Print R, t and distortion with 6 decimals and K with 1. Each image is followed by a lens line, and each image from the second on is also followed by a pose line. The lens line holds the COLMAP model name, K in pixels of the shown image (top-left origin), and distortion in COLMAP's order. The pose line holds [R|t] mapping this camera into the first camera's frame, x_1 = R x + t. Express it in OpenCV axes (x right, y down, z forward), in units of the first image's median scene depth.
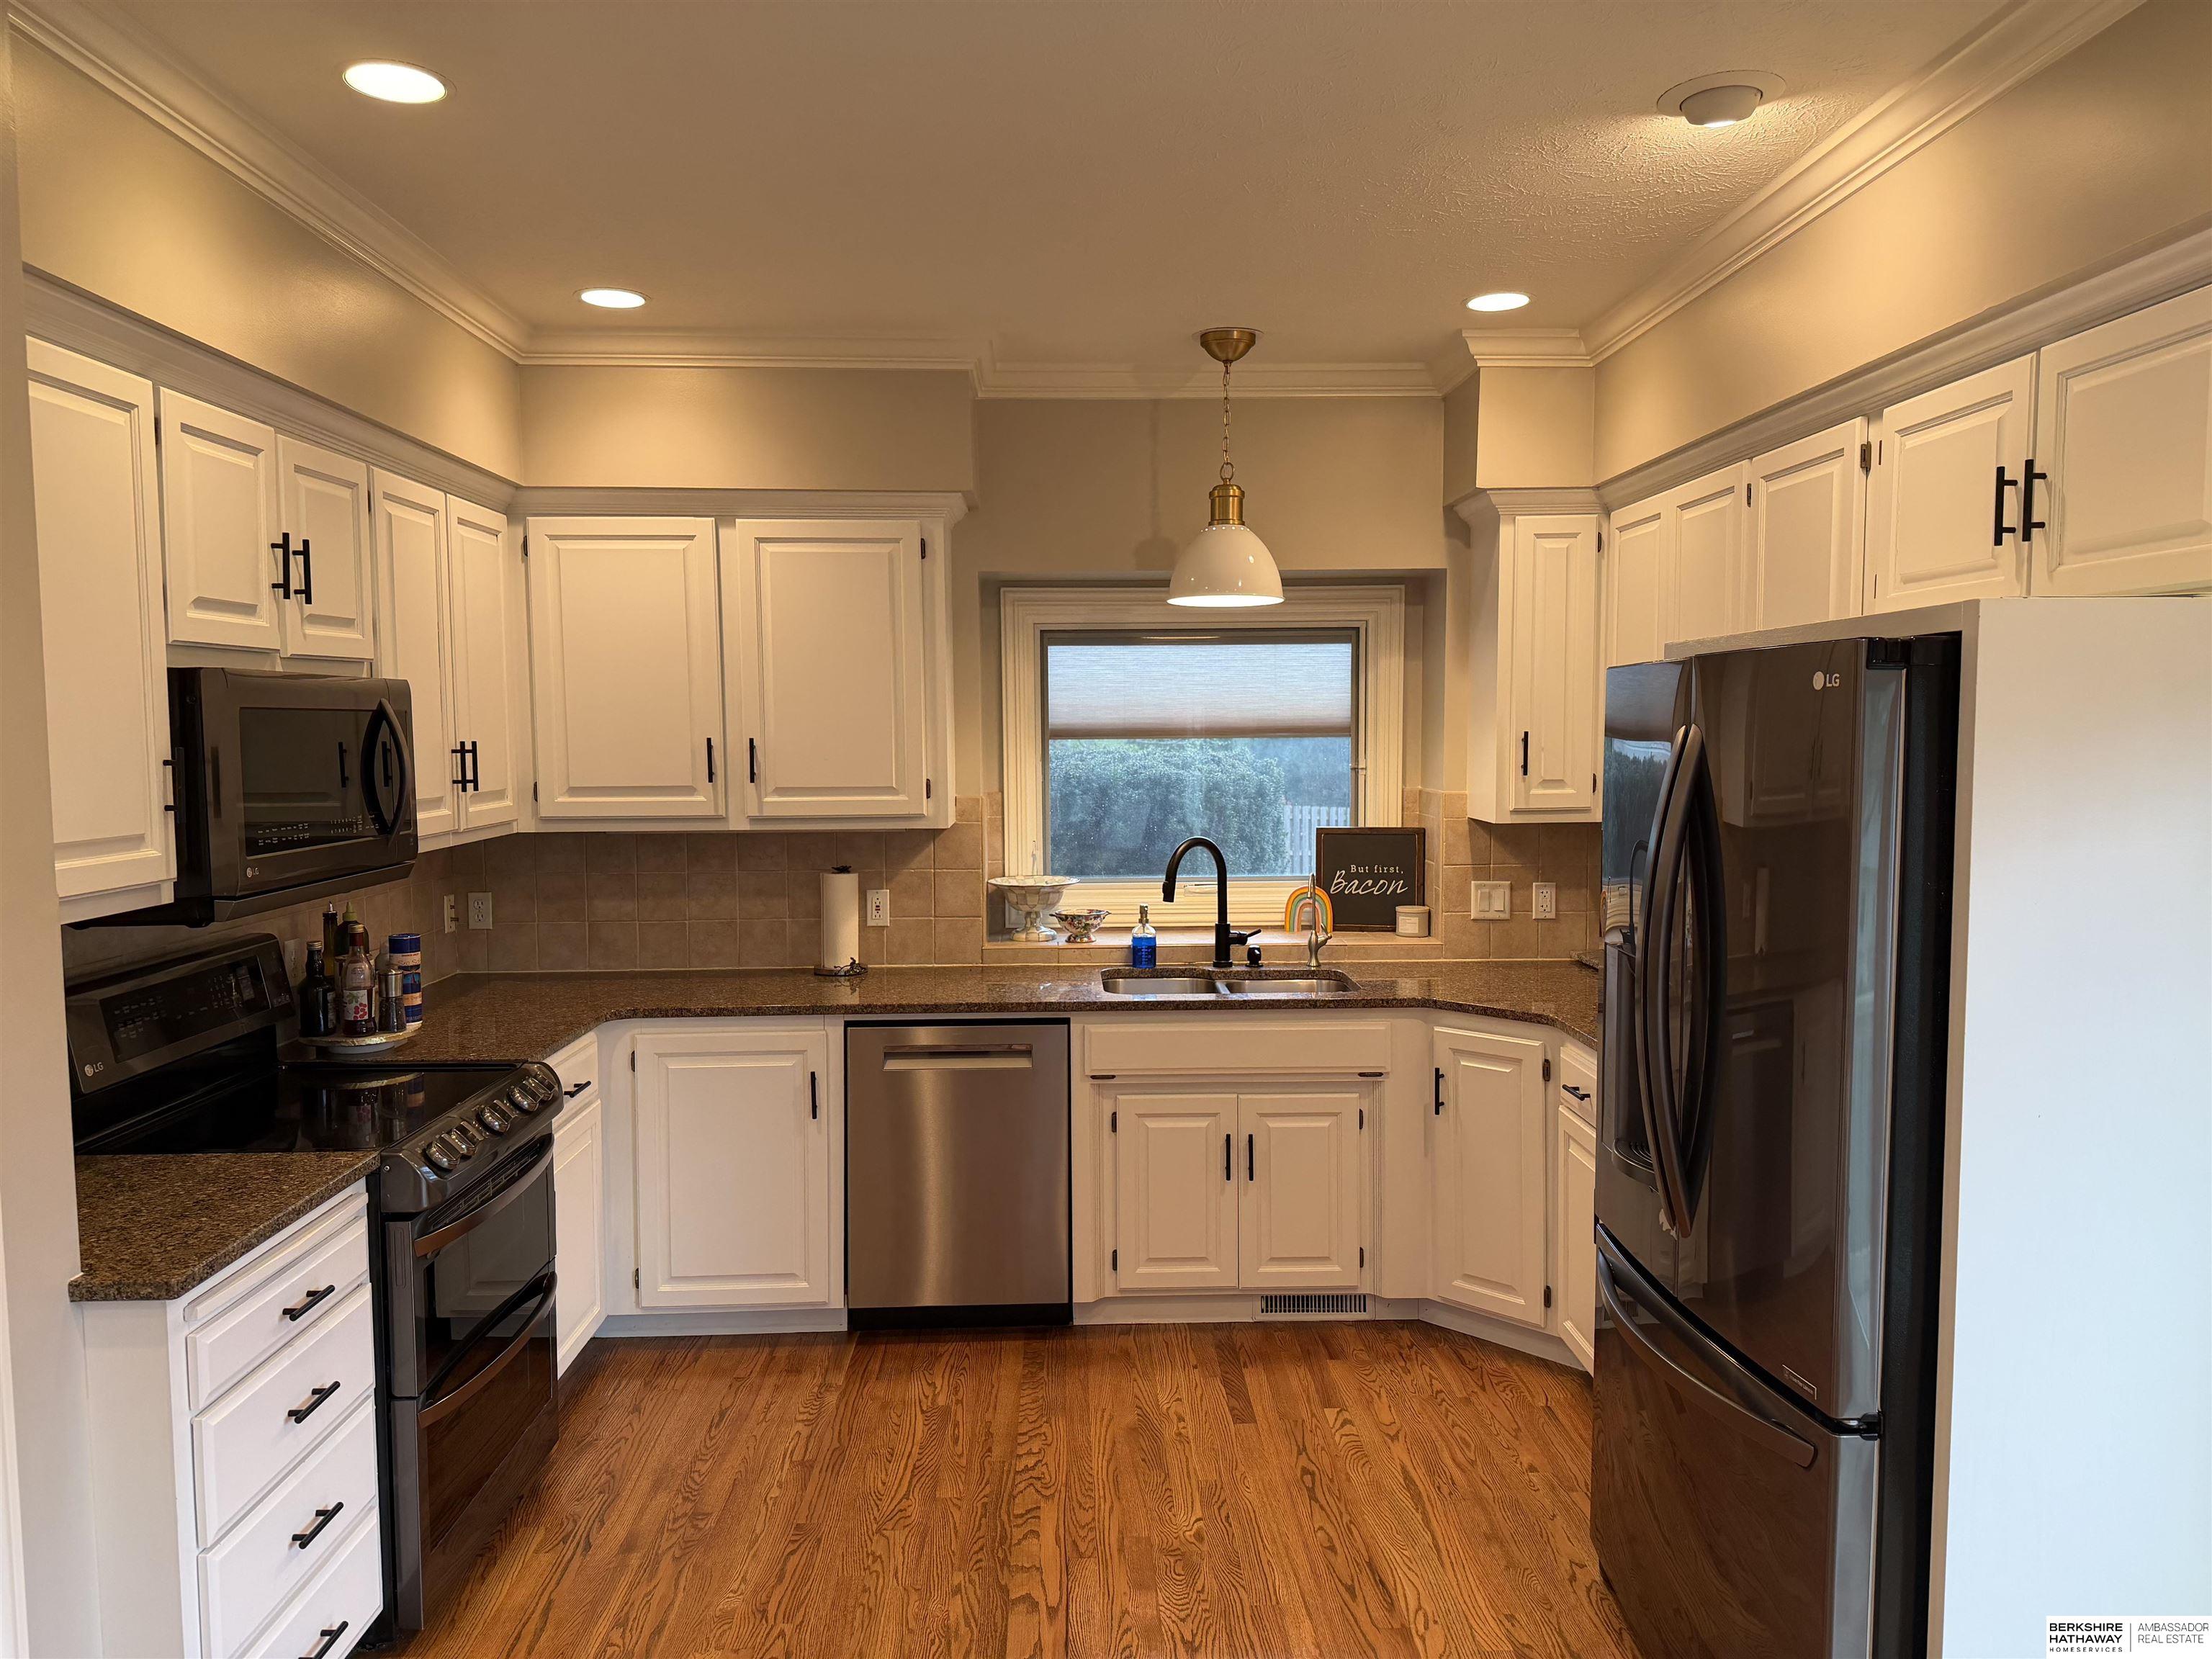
lens RADIAL K [[1539.3, 0, 1112.8], [0, 1539.3, 832.5], [0, 0, 1]] dist [0.173470, -0.341935]
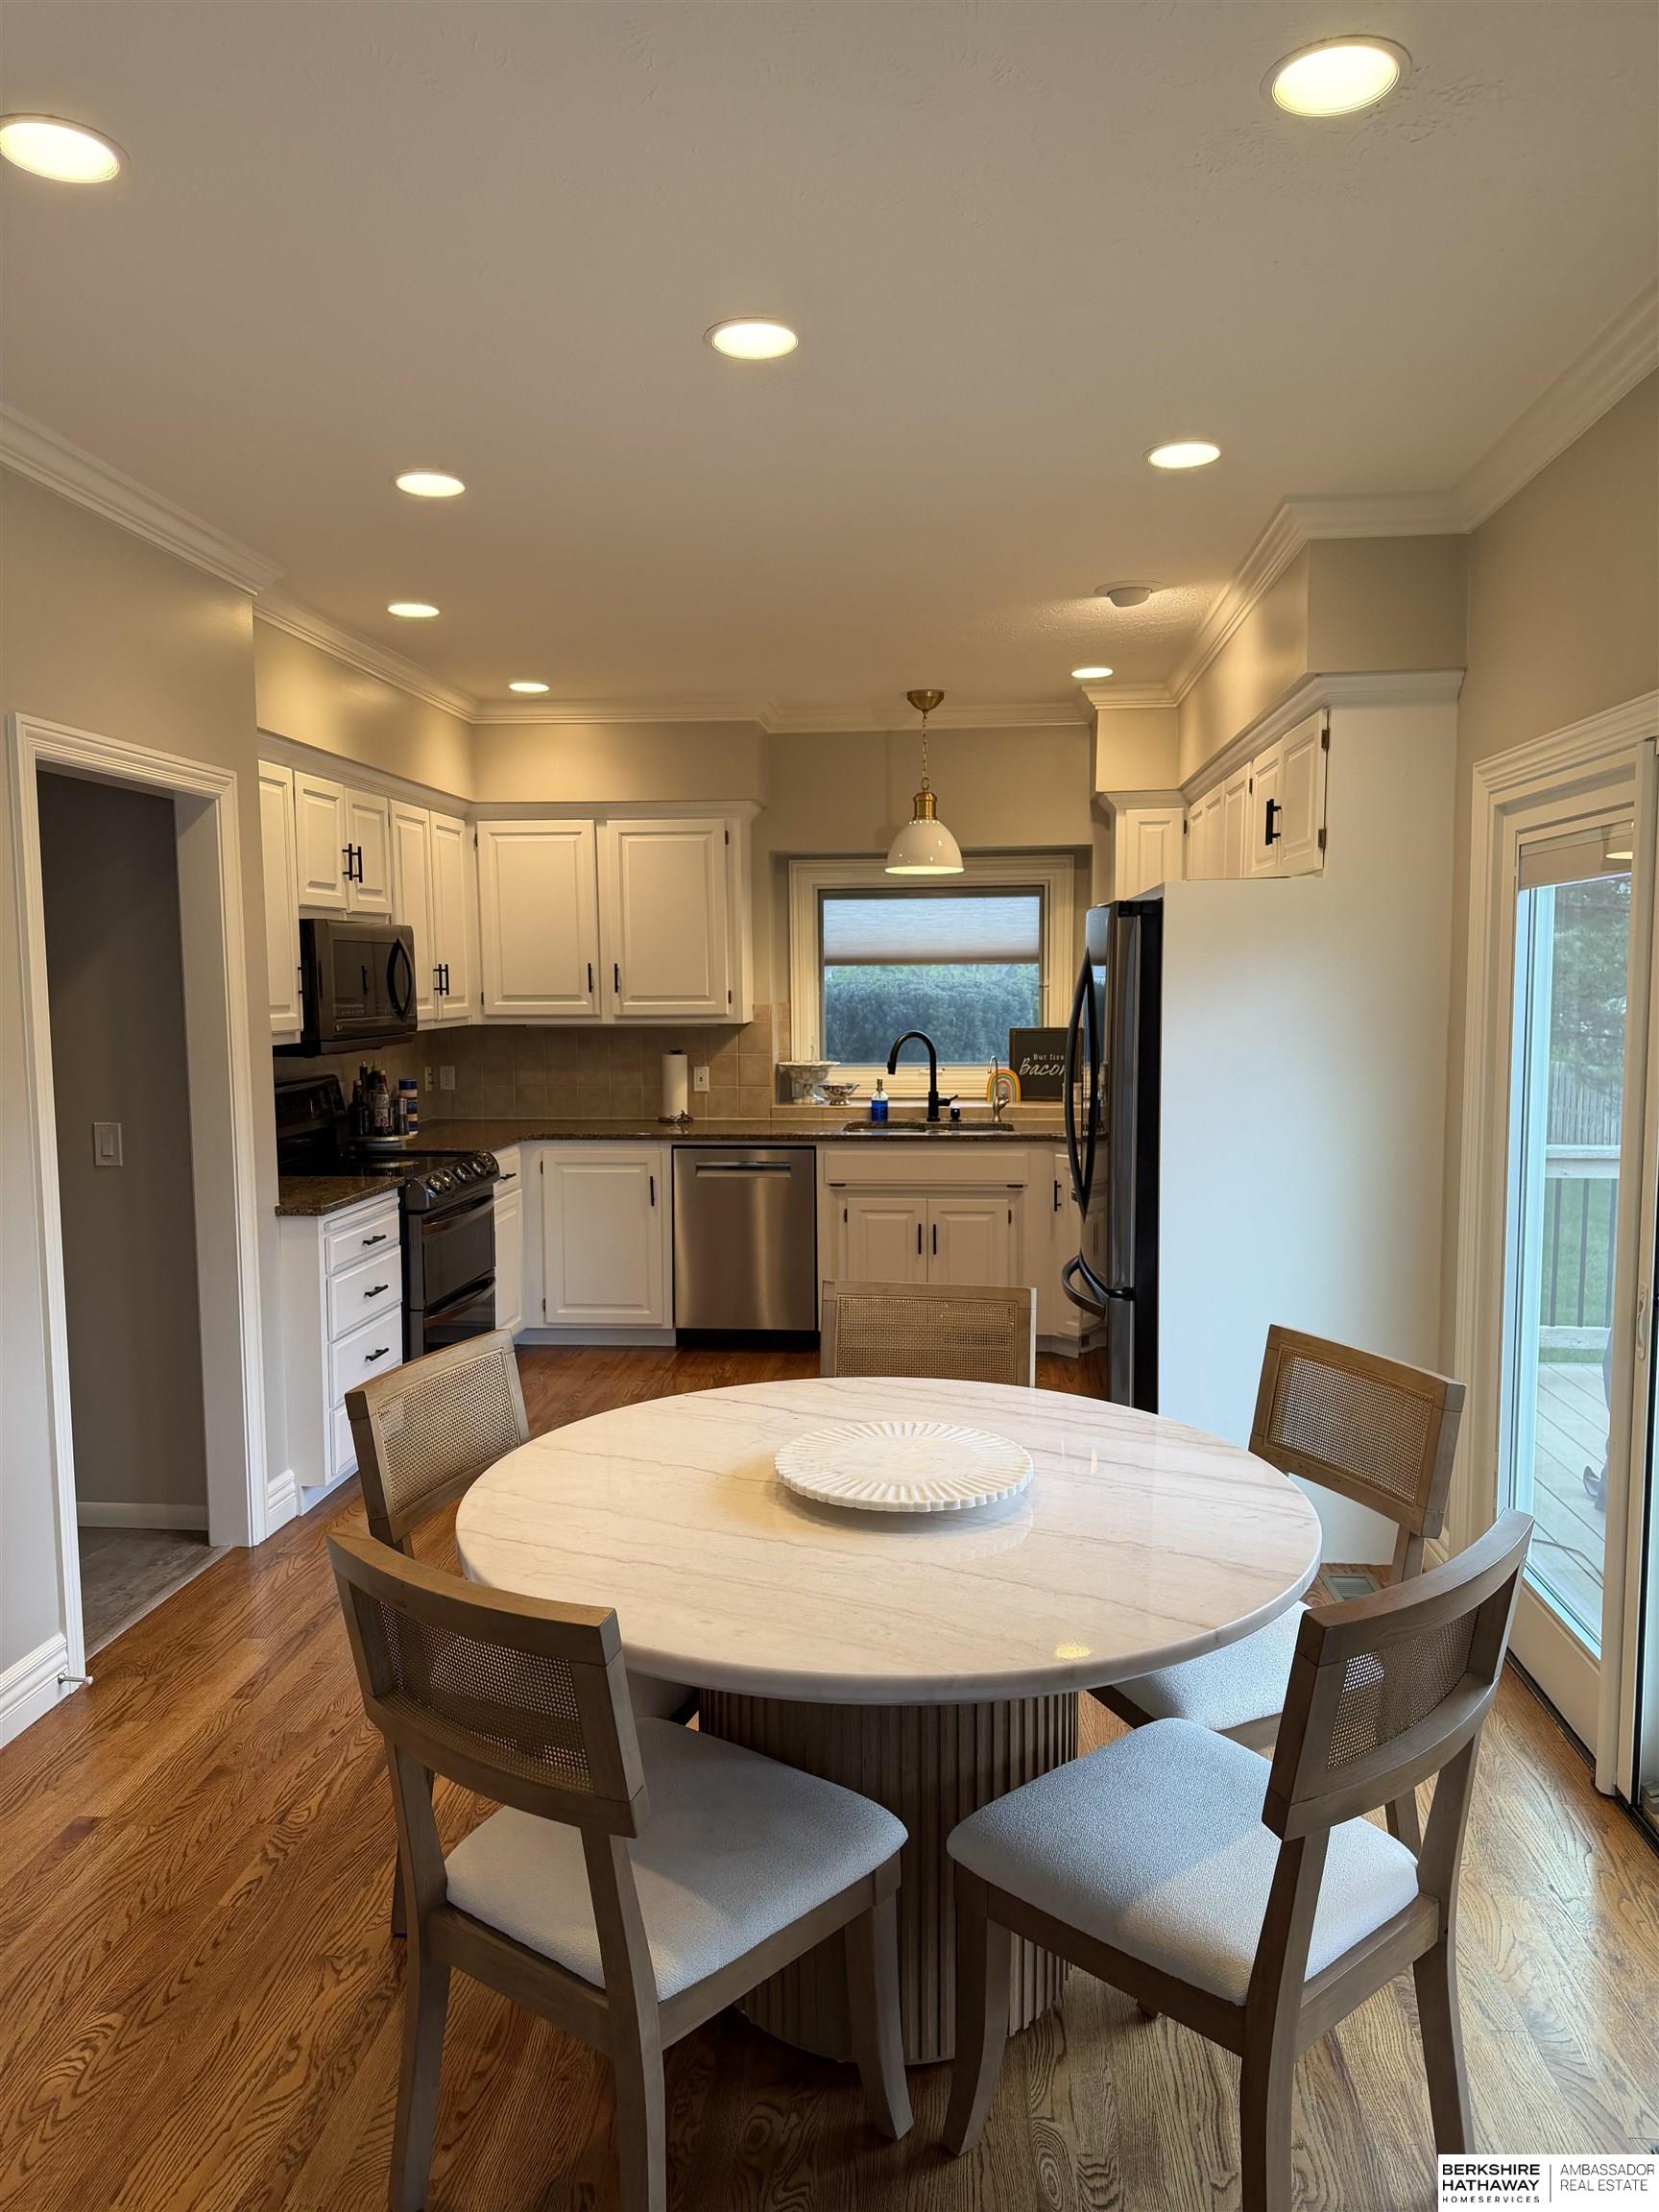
lens RADIAL K [[1539.3, 0, 829.5], [0, 1539.3, 1106.0], [0, 0, 1]] dist [0.173470, -0.341935]
pose [[0.991820, 0.009157, -0.127317, 0.174359], [-0.006927, 0.999815, 0.017949, 0.051767], [0.127458, -0.016920, 0.991700, -0.496710]]
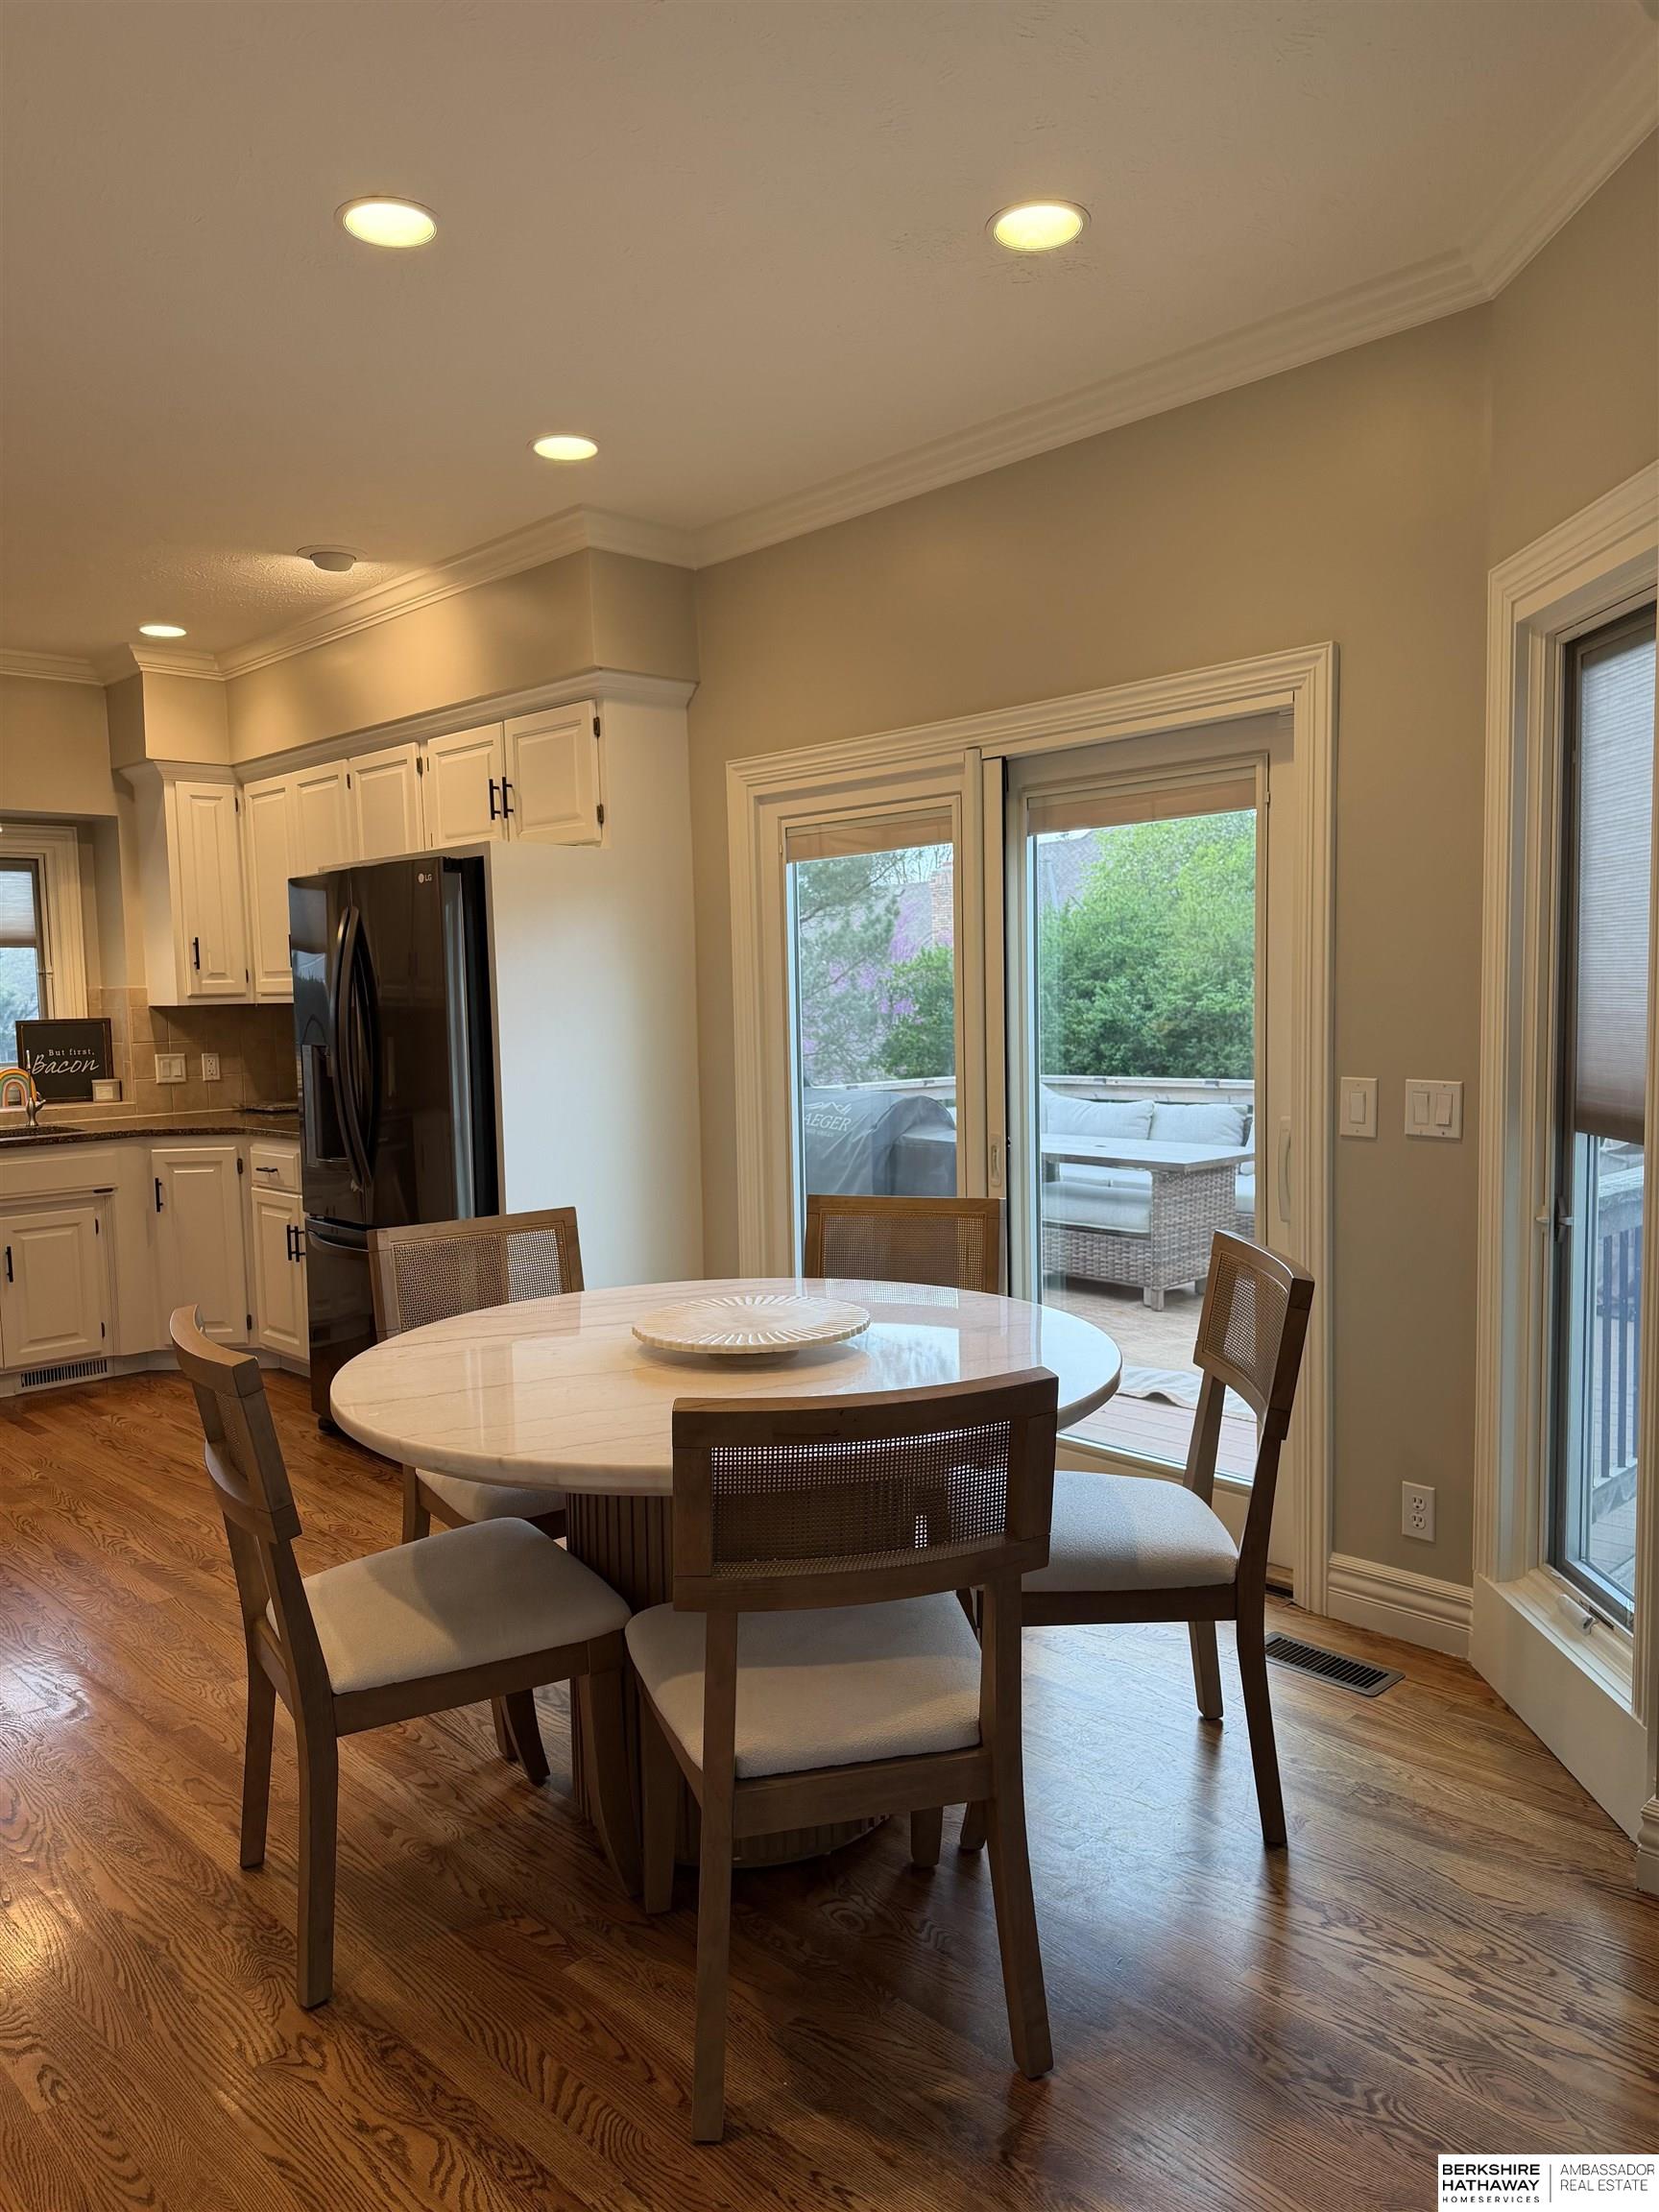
lens RADIAL K [[1539.3, 0, 829.5], [0, 1539.3, 1106.0], [0, 0, 1]] dist [0.173470, -0.341935]
pose [[0.747886, -0.065888, 0.660549, -0.251214], [0.066774, 0.997482, 0.023893, 0.090944], [-0.660460, 0.026238, 0.750403, -0.424194]]
